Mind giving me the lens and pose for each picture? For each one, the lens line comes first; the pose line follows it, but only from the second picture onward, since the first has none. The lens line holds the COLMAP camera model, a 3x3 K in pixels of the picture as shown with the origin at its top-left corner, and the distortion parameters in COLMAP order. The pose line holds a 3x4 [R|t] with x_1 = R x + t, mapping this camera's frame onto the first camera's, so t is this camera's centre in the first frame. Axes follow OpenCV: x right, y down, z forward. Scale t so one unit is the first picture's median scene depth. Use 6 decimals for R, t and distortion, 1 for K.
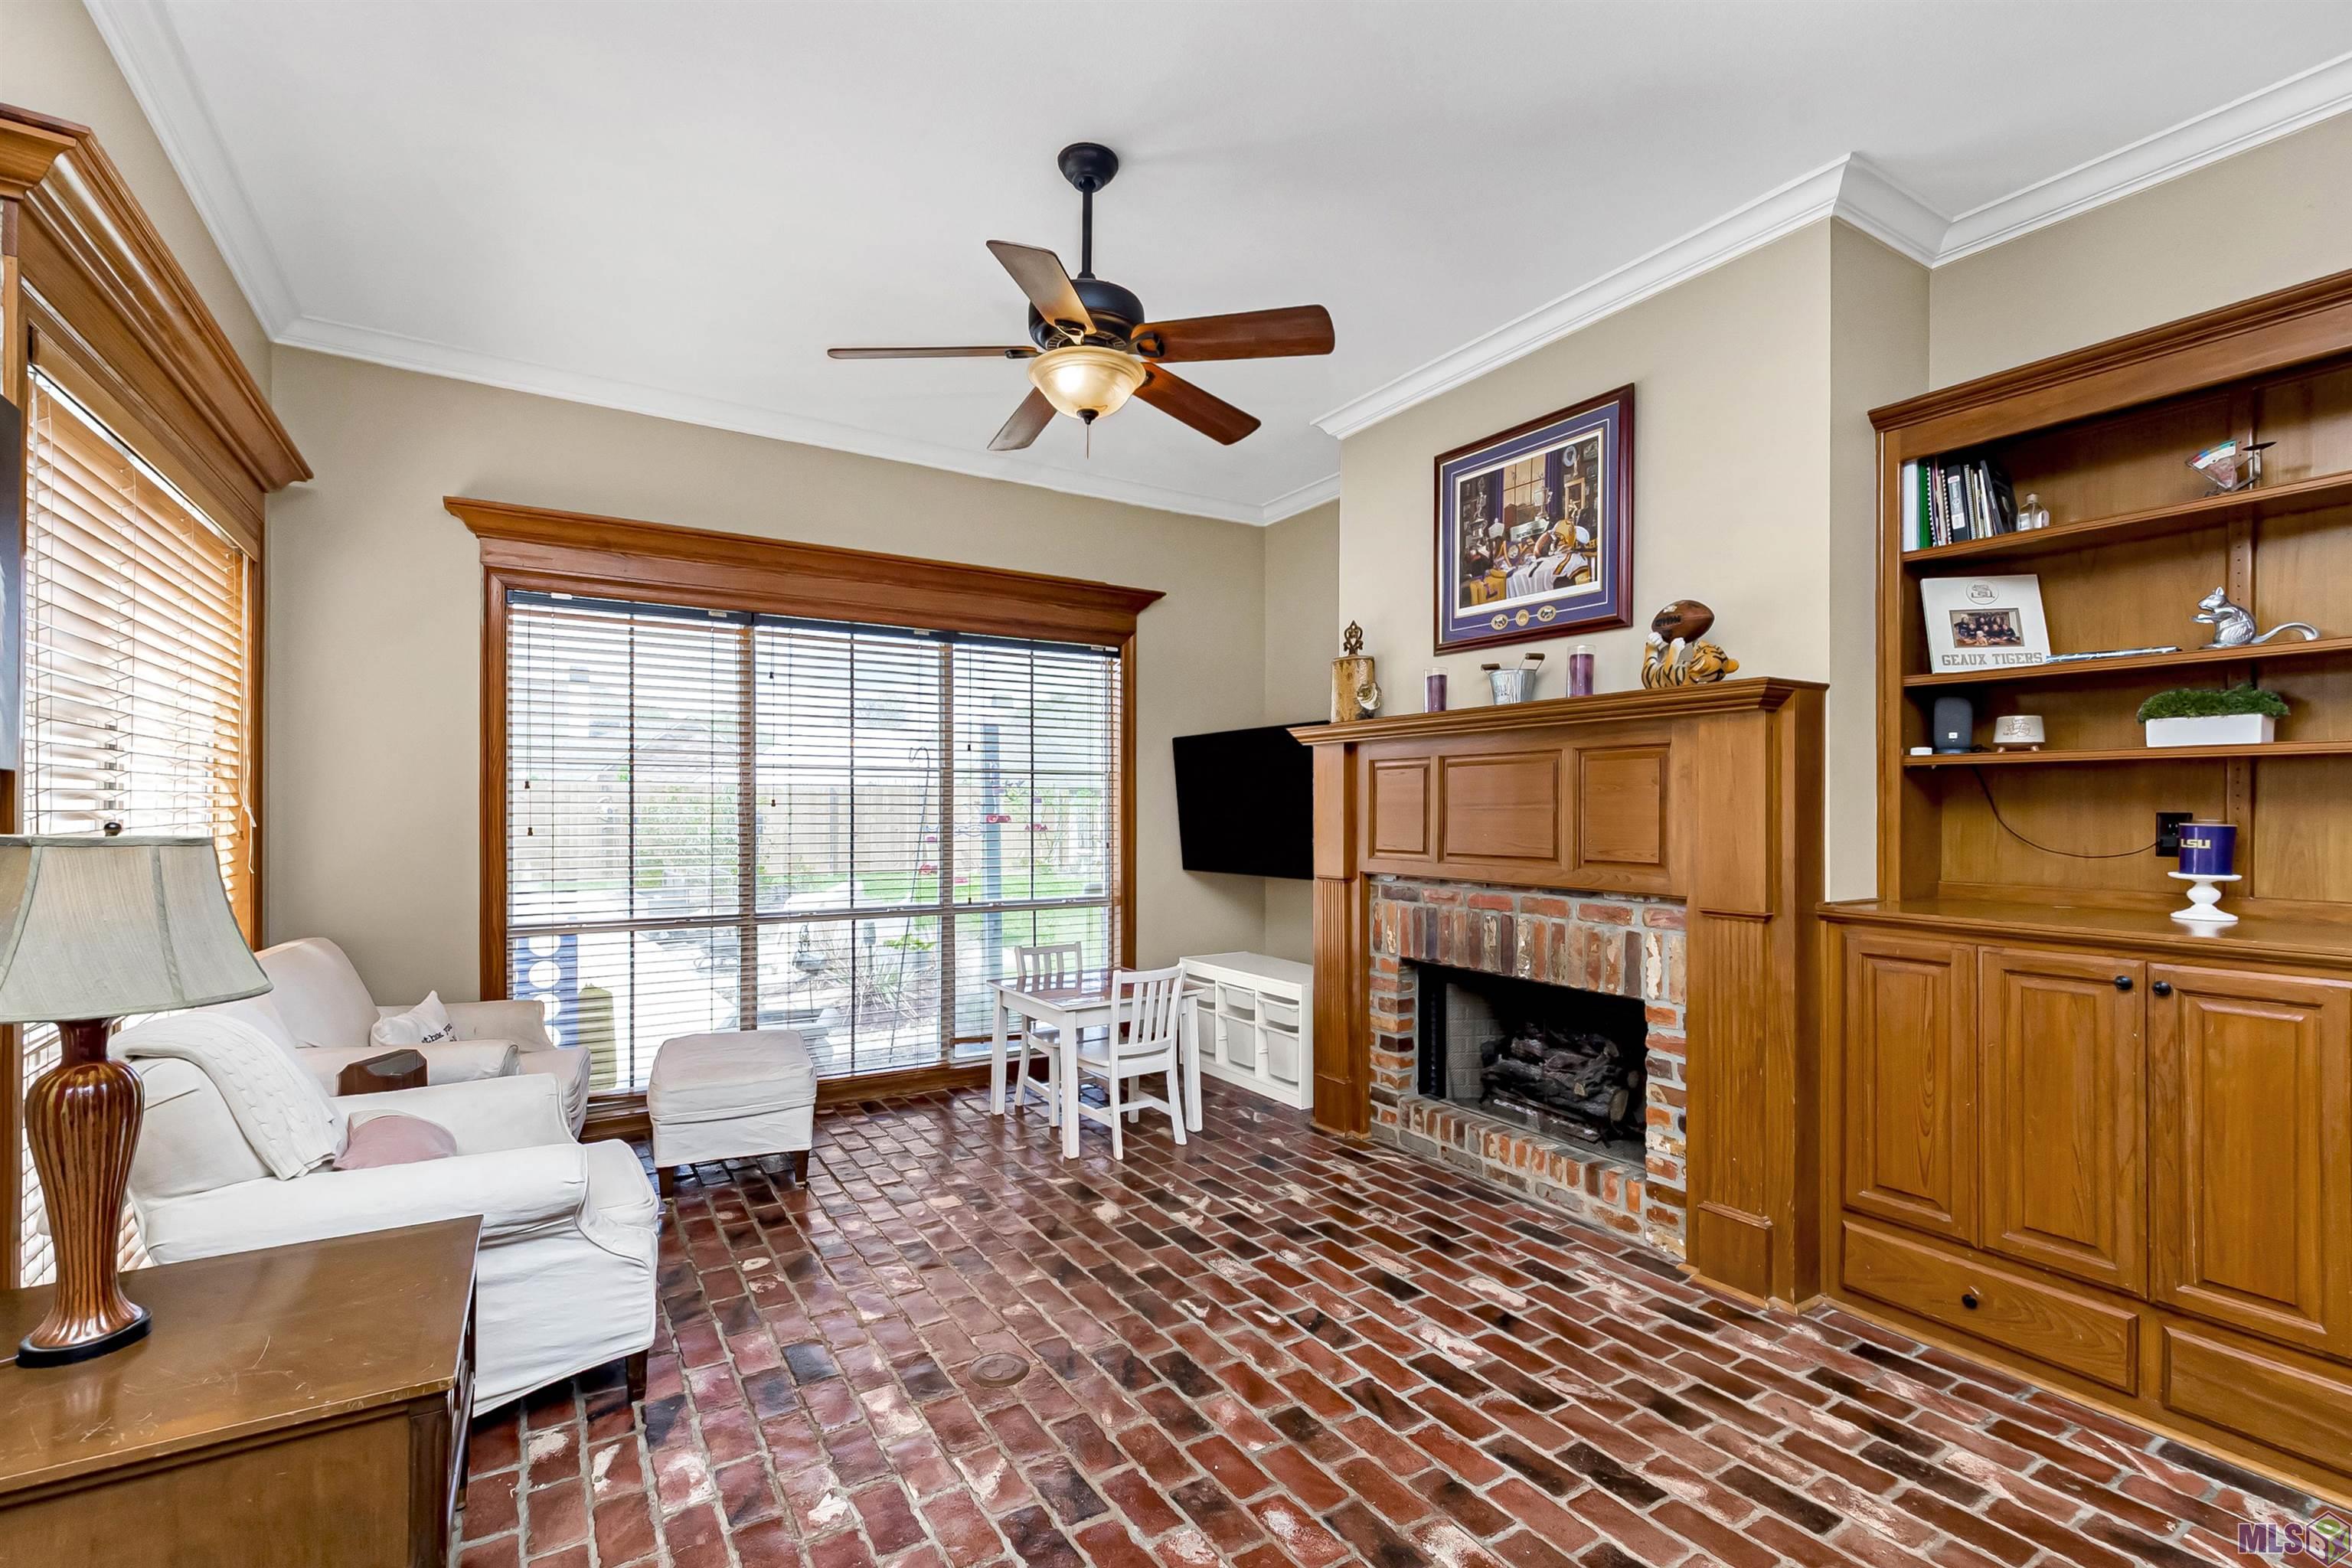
lens RADIAL K [[1004.0, 0, 1291.6], [0, 1004.0, 805.4], [0, 0, 1]] dist [-0.002102, -0.000119]
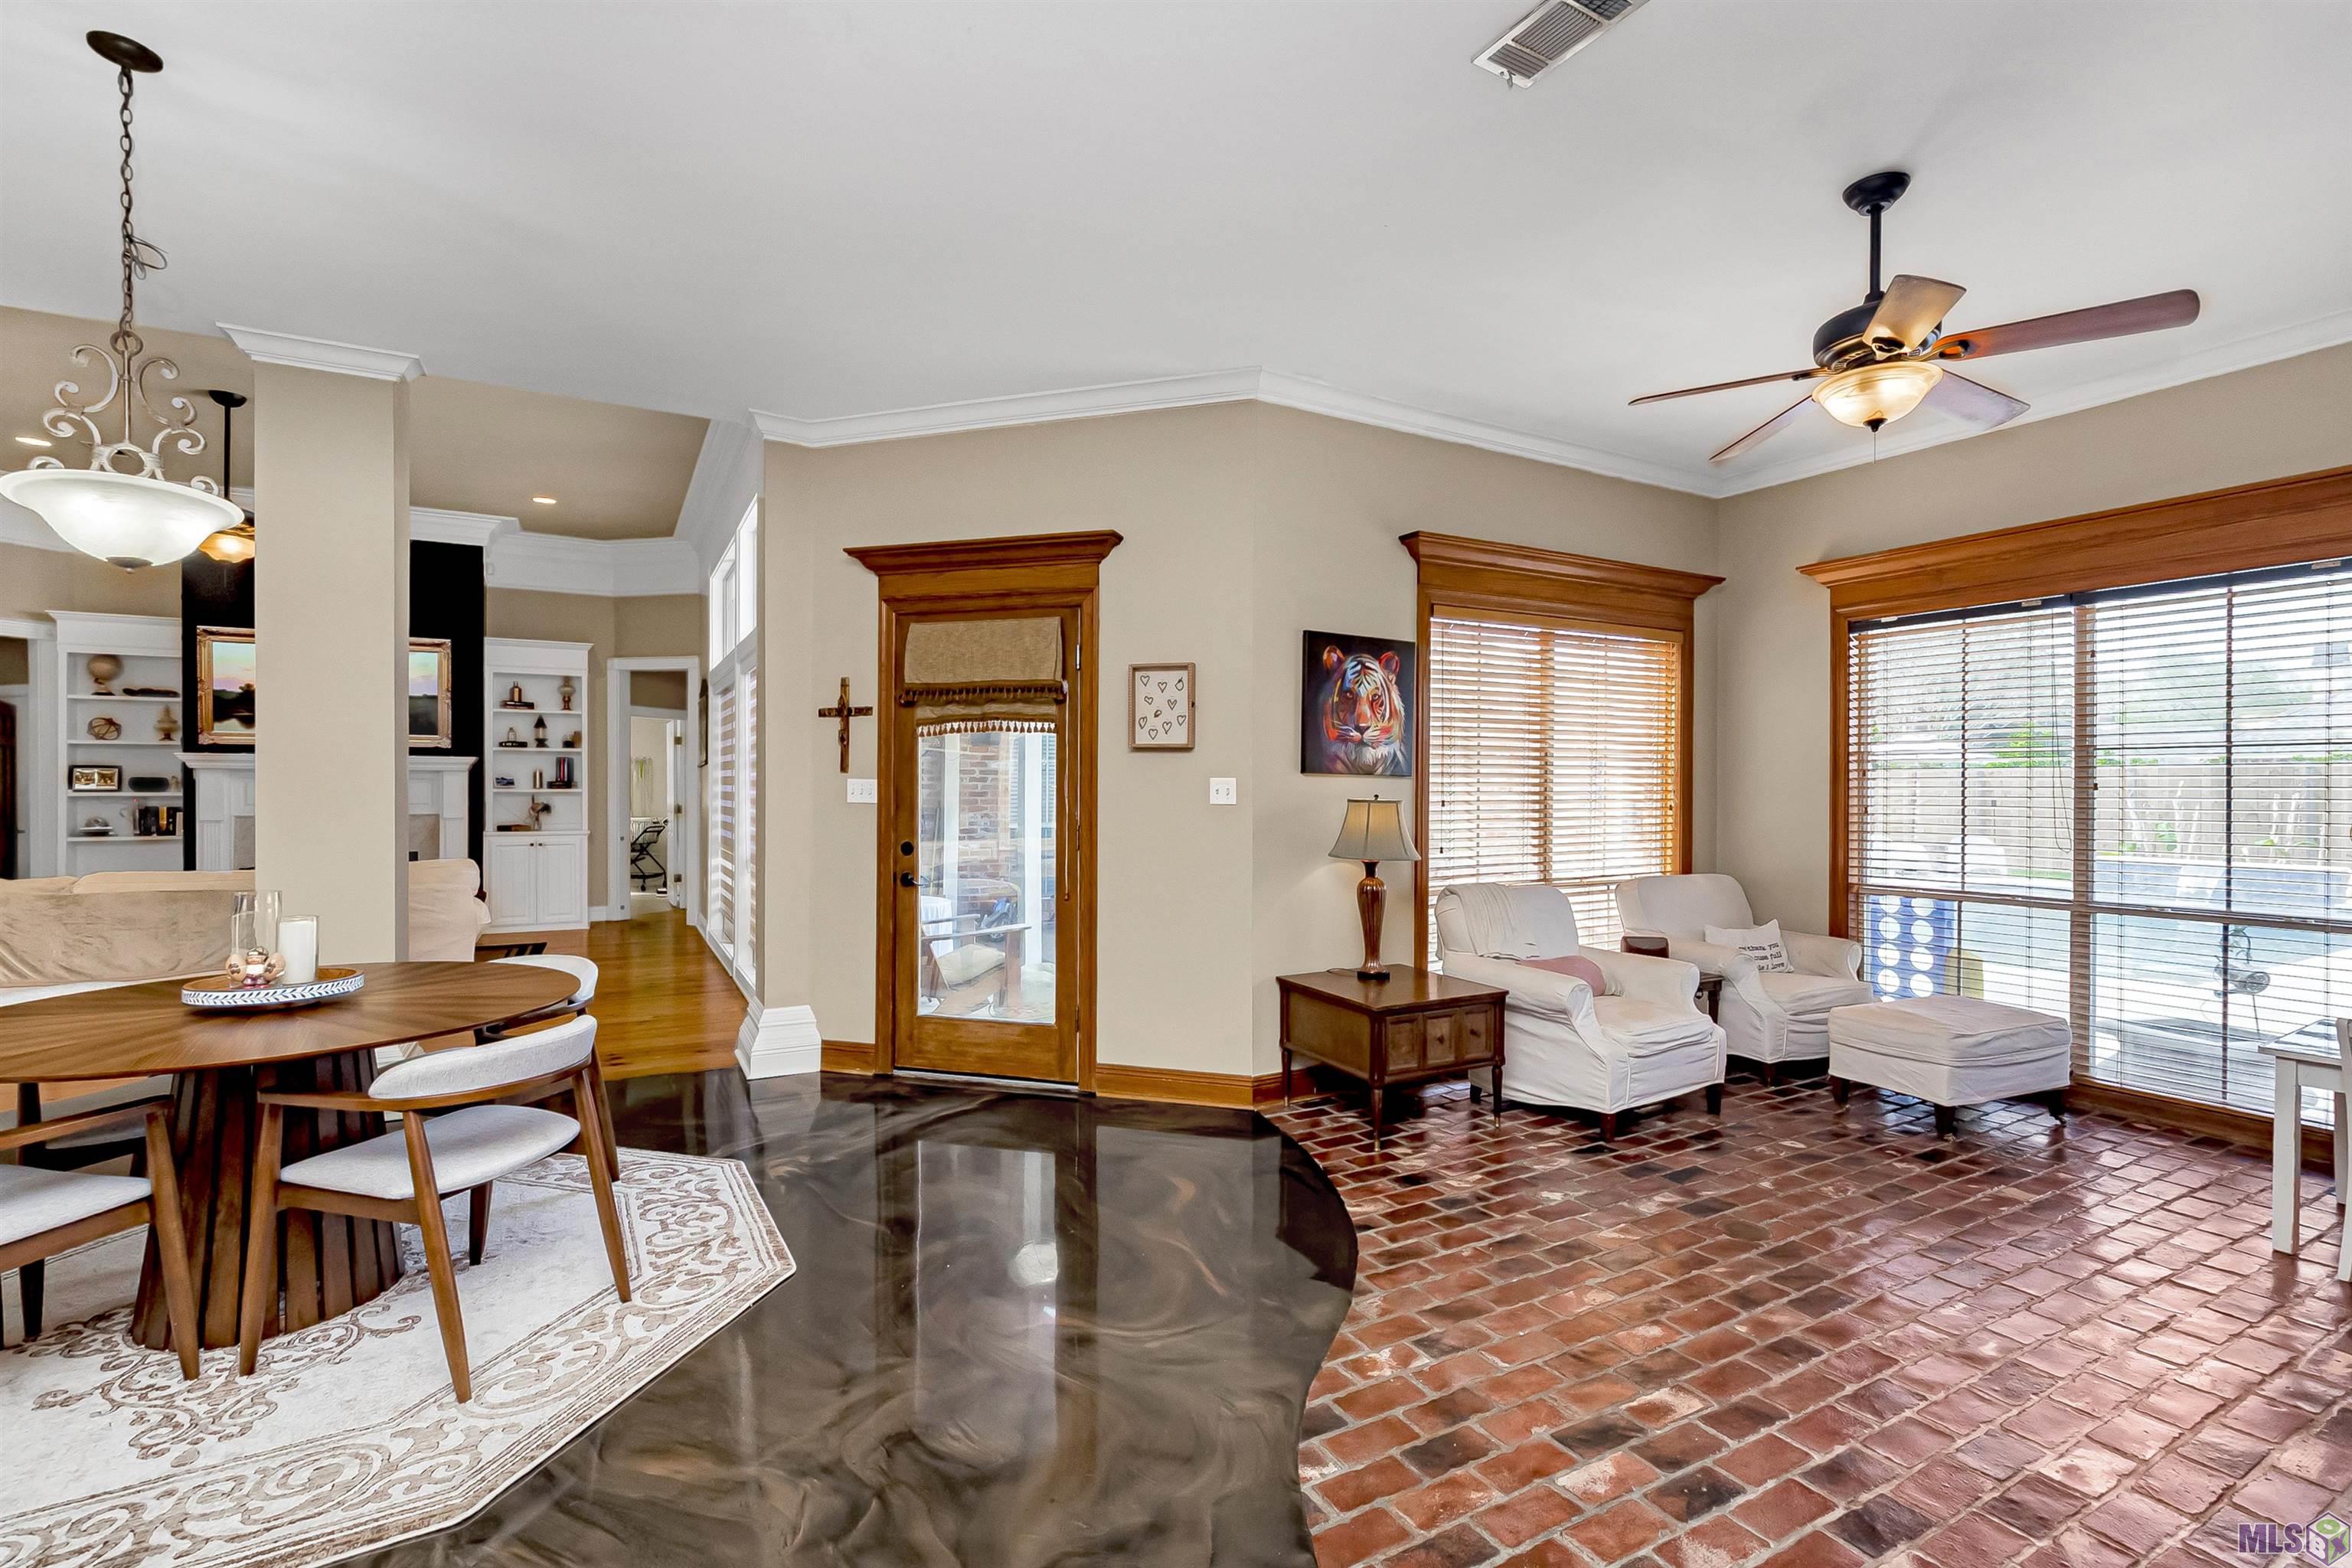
lens RADIAL K [[1063.4, 0, 1171.1], [0, 1063.4, 789.1], [0, 0, 1]] dist [0.001889, -0.000342]
pose [[-0.055229, -0.002010, -0.998472, 0.675489], [-0.002859, 0.999994, -0.001855, 0.005476], [0.998470, 0.002752, -0.055235, 0.216060]]
